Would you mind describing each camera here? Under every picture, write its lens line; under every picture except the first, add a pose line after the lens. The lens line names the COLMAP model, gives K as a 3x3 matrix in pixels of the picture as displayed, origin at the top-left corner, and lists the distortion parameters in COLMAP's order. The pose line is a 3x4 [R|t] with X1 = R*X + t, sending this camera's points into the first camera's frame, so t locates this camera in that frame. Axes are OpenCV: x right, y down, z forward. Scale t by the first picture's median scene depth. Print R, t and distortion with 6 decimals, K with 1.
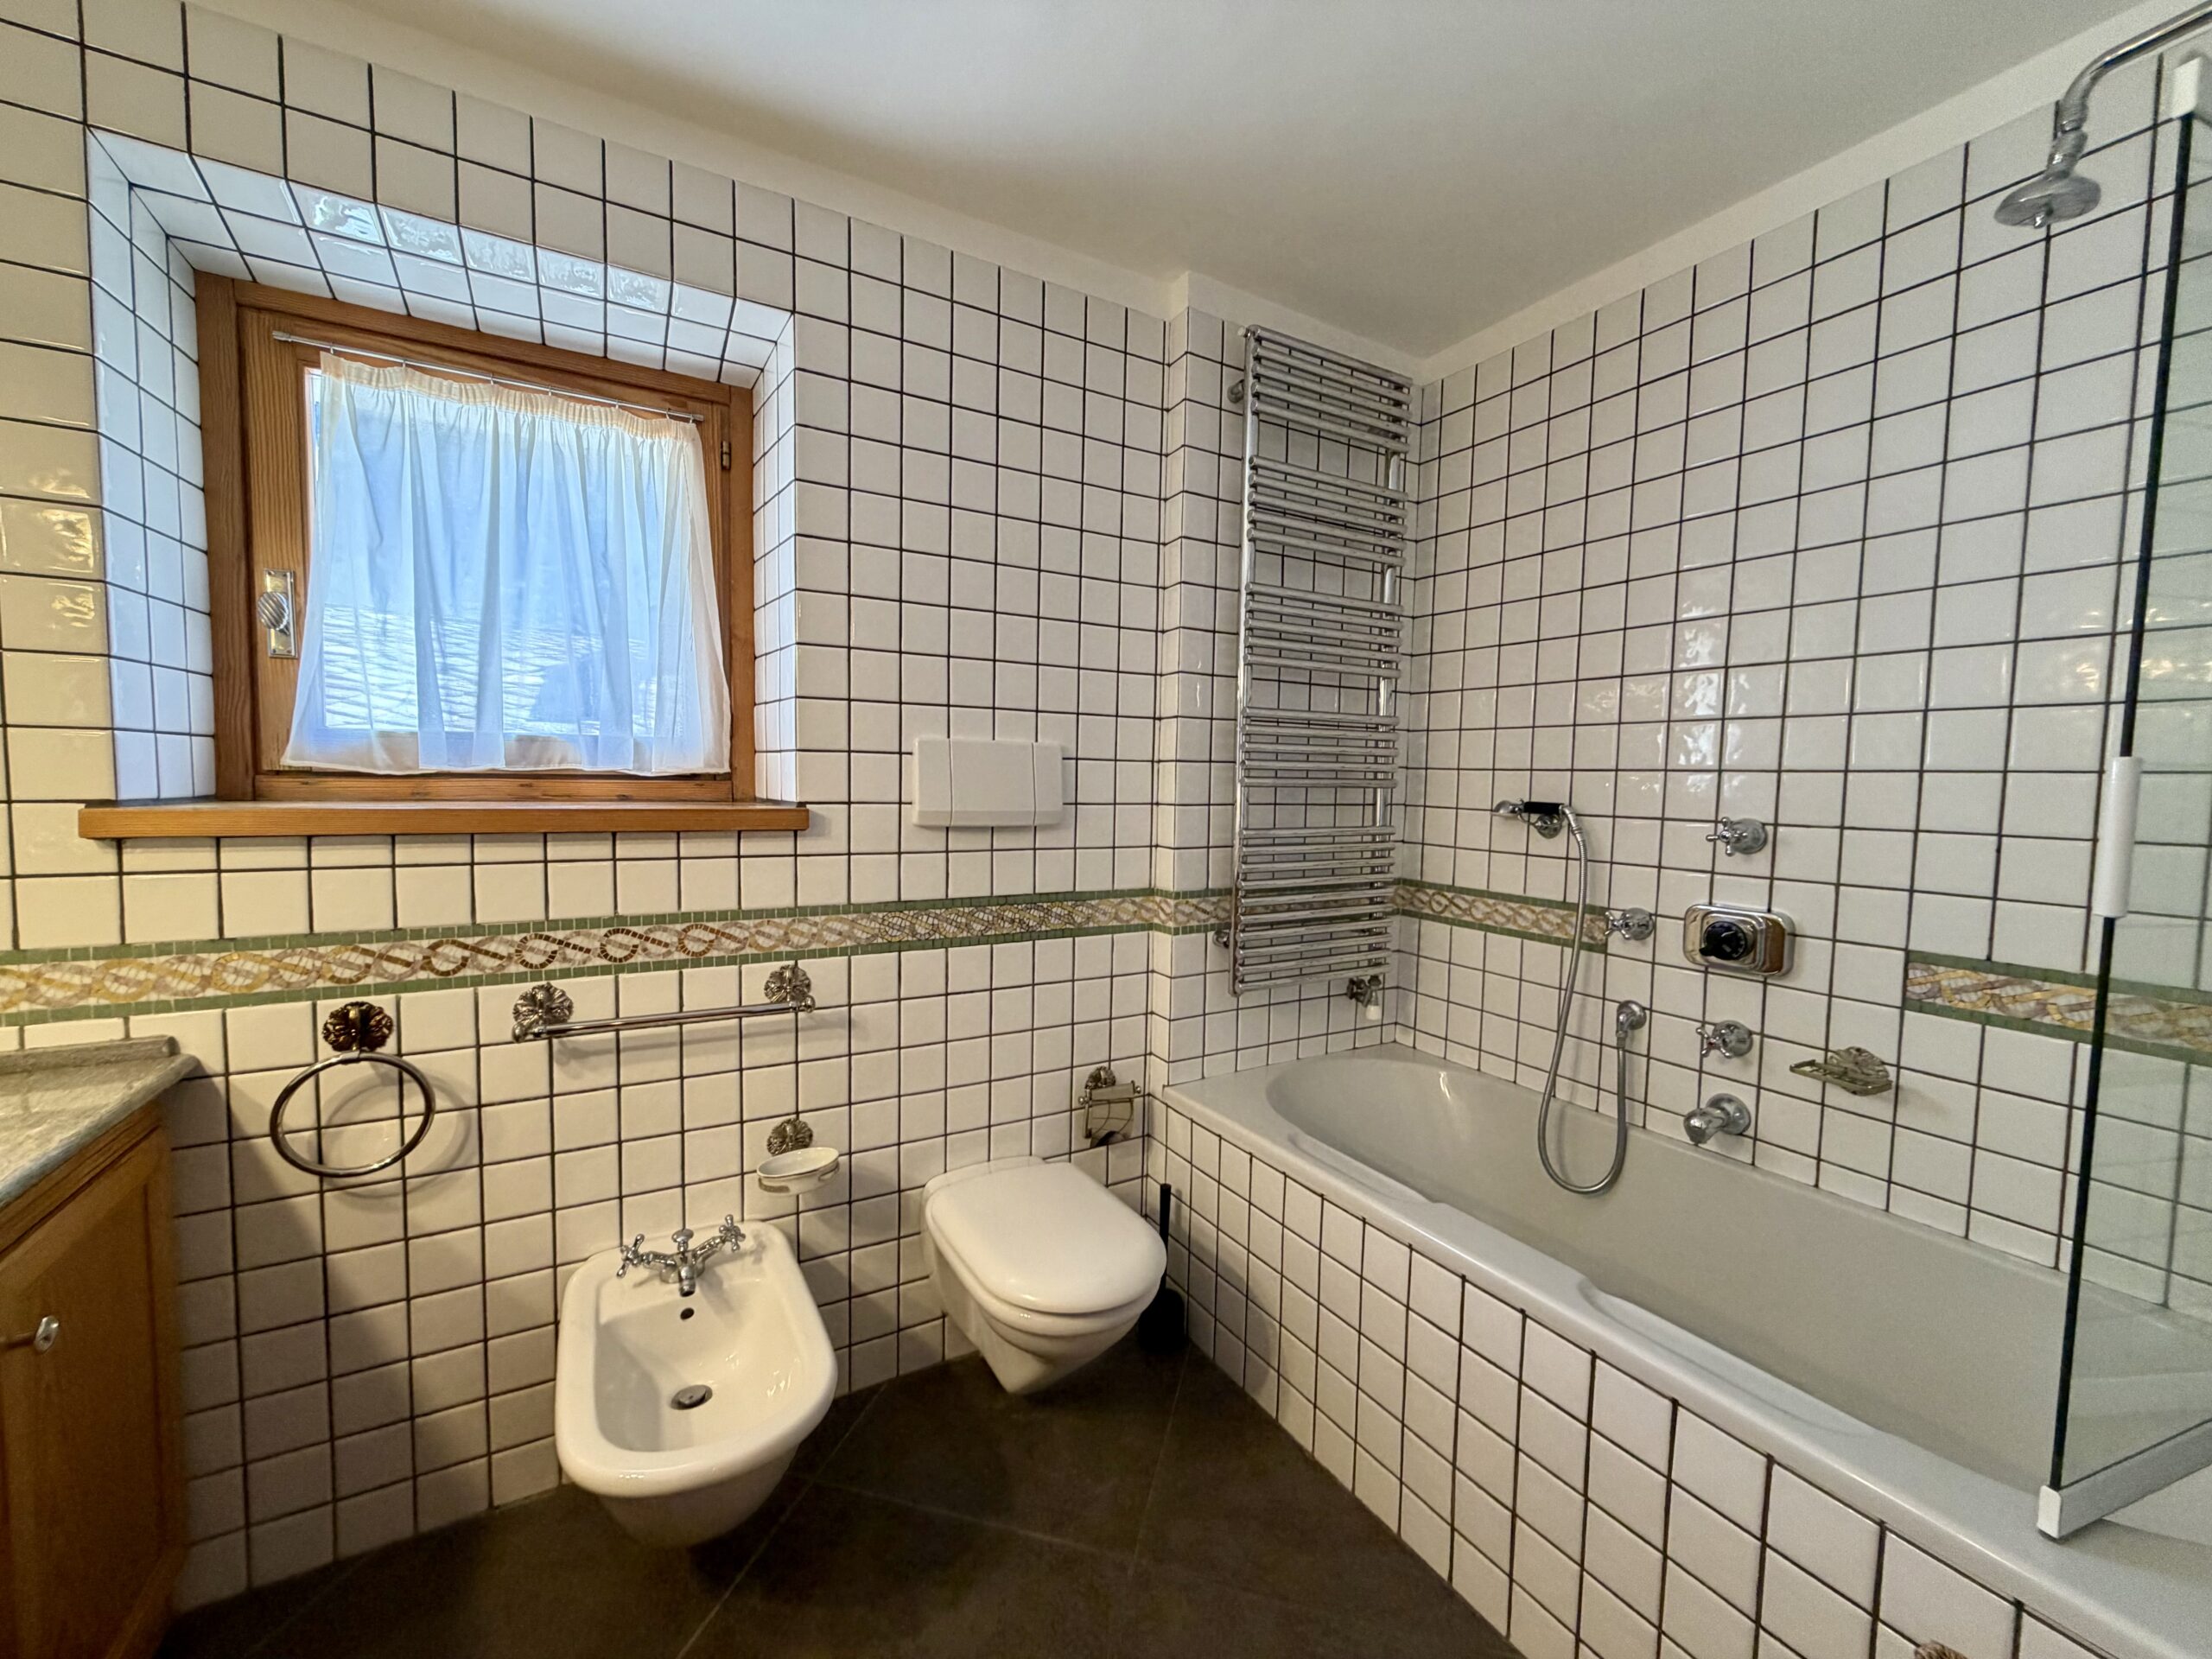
lens RADIAL K [[880.7, 0, 1095.6], [0, 880.7, 829.0], [0, 0, 1]] dist [-0.001461, 0.001010]
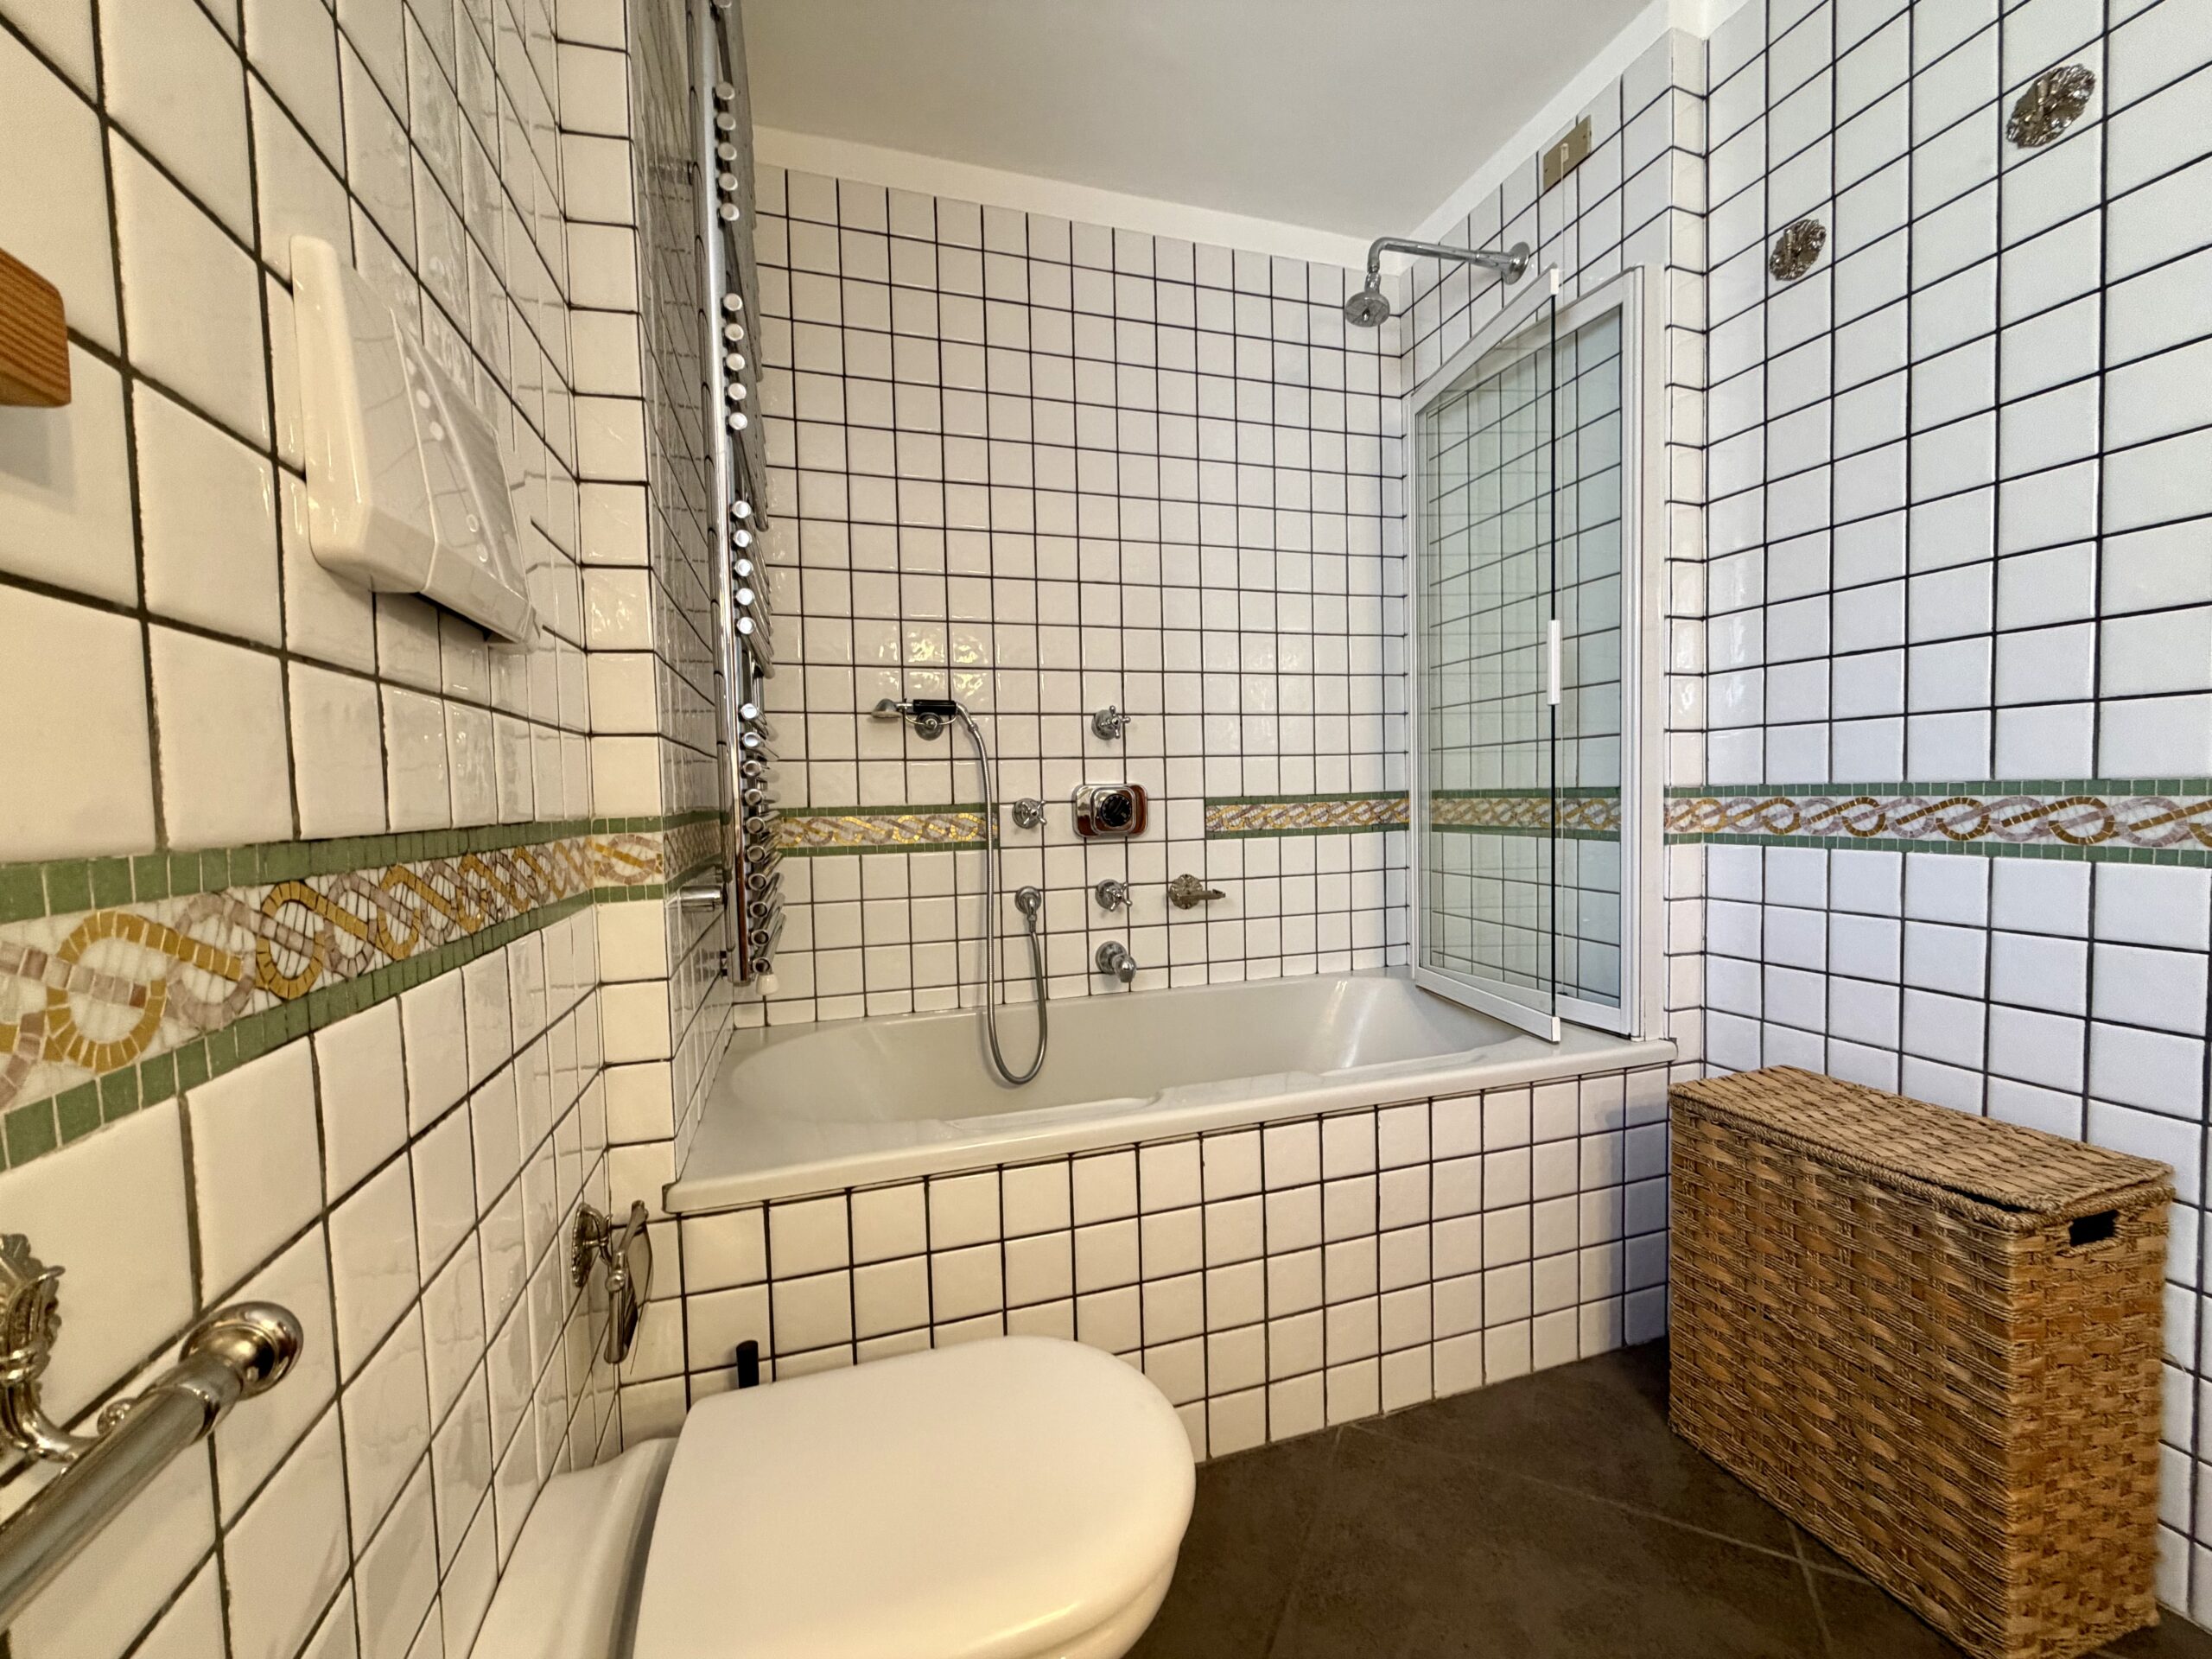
lens RADIAL K [[880.7, 0, 1098.8], [0, 880.7, 830.3], [0, 0, 1]] dist [-0.001461, 0.001010]
pose [[0.213790, -0.066950, 0.974583, -0.421083], [0.085795, 0.995080, 0.049537, 0.085457], [-0.973105, 0.073024, 0.218482, 0.703999]]
